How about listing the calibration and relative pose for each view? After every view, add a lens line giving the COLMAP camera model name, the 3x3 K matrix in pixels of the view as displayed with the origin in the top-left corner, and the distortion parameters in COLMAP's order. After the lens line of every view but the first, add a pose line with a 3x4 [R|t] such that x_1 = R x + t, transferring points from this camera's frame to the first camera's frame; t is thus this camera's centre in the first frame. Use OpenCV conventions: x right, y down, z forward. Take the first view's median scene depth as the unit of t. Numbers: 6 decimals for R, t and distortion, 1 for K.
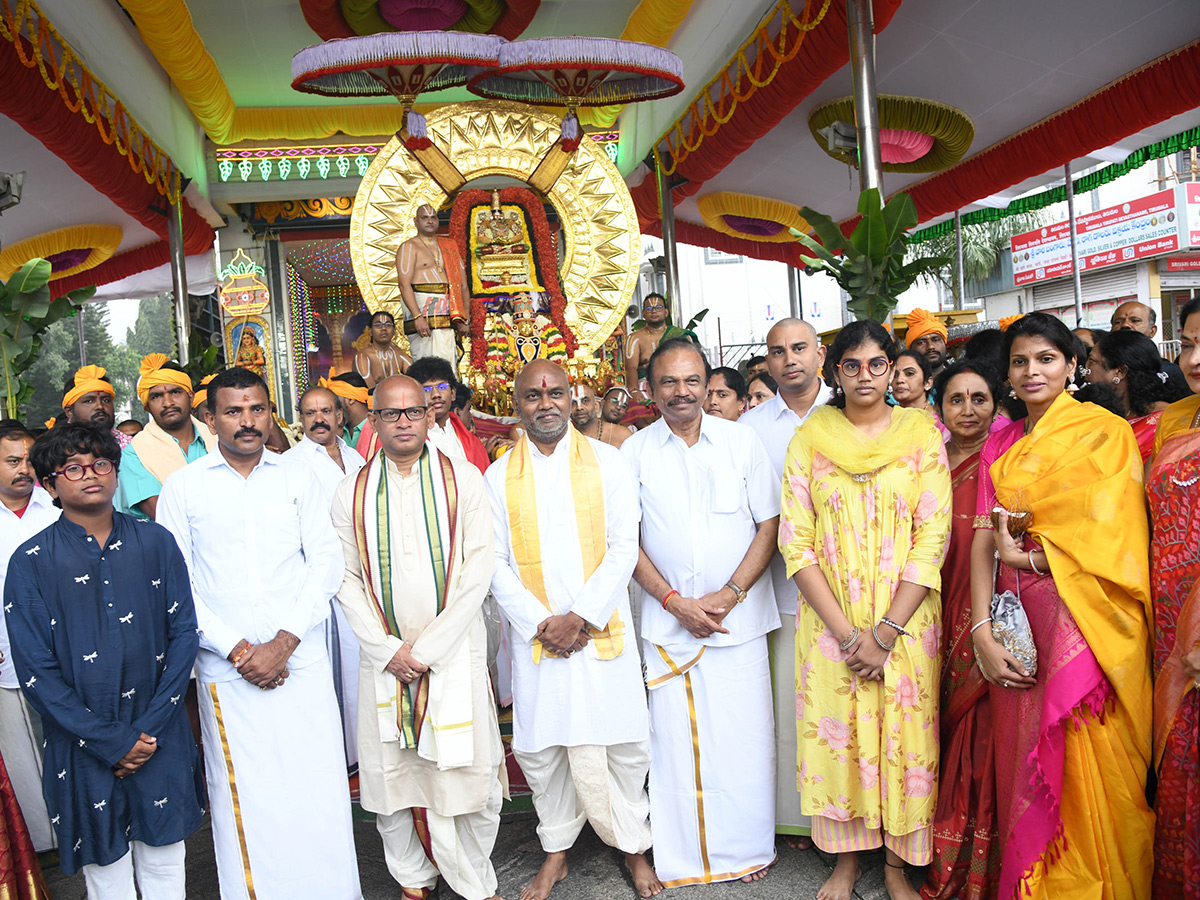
lens RADIAL K [[950.8, 0, 562.4], [0, 950.8, 450.0], [0, 0, 1]] dist [-0.122415, 0.065748]
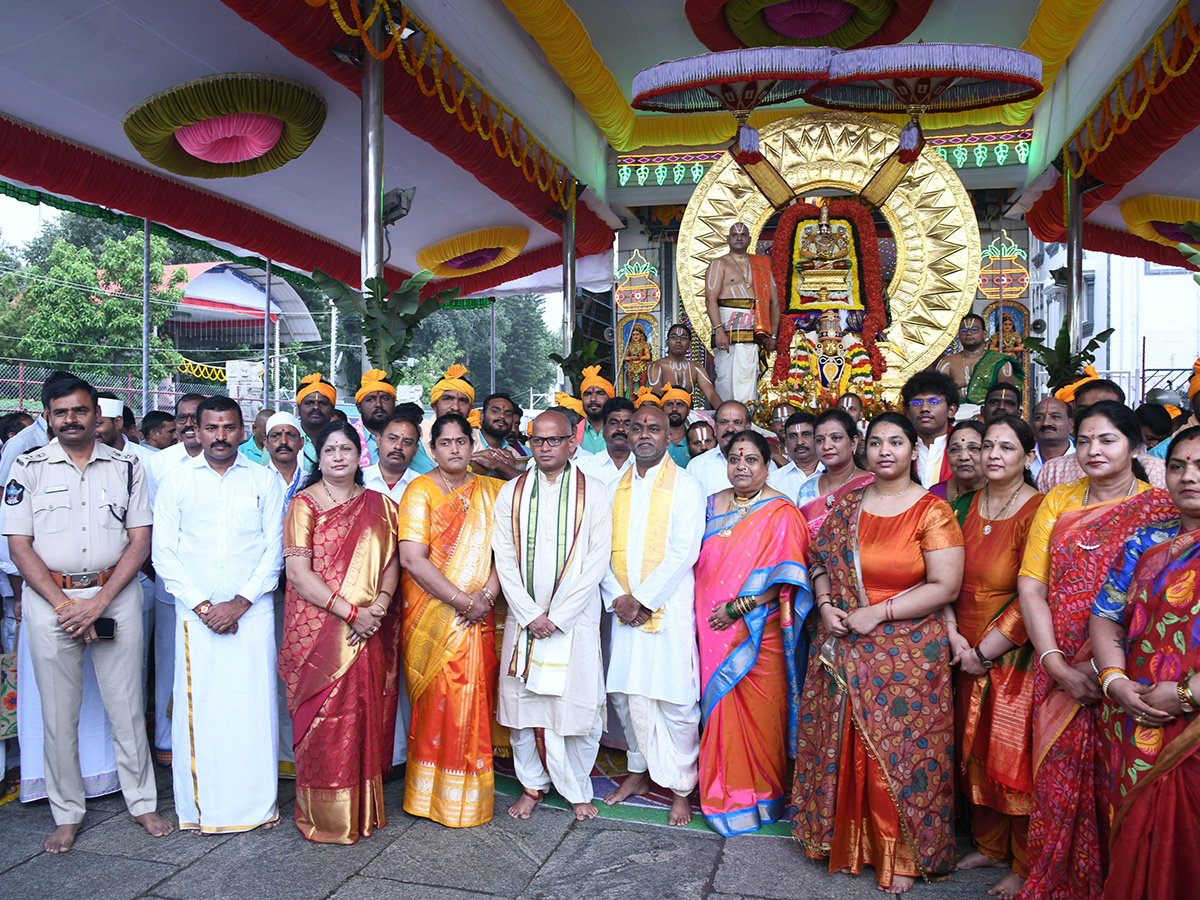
lens RADIAL K [[950.8, 0, 562.4], [0, 950.8, 450.0], [0, 0, 1]] dist [-0.122415, 0.065748]
pose [[0.901782, 0.090306, -0.422651, 0.117777], [-0.088579, 0.995785, 0.023771, -0.018968], [0.423016, 0.016002, 0.905981, 0.004109]]
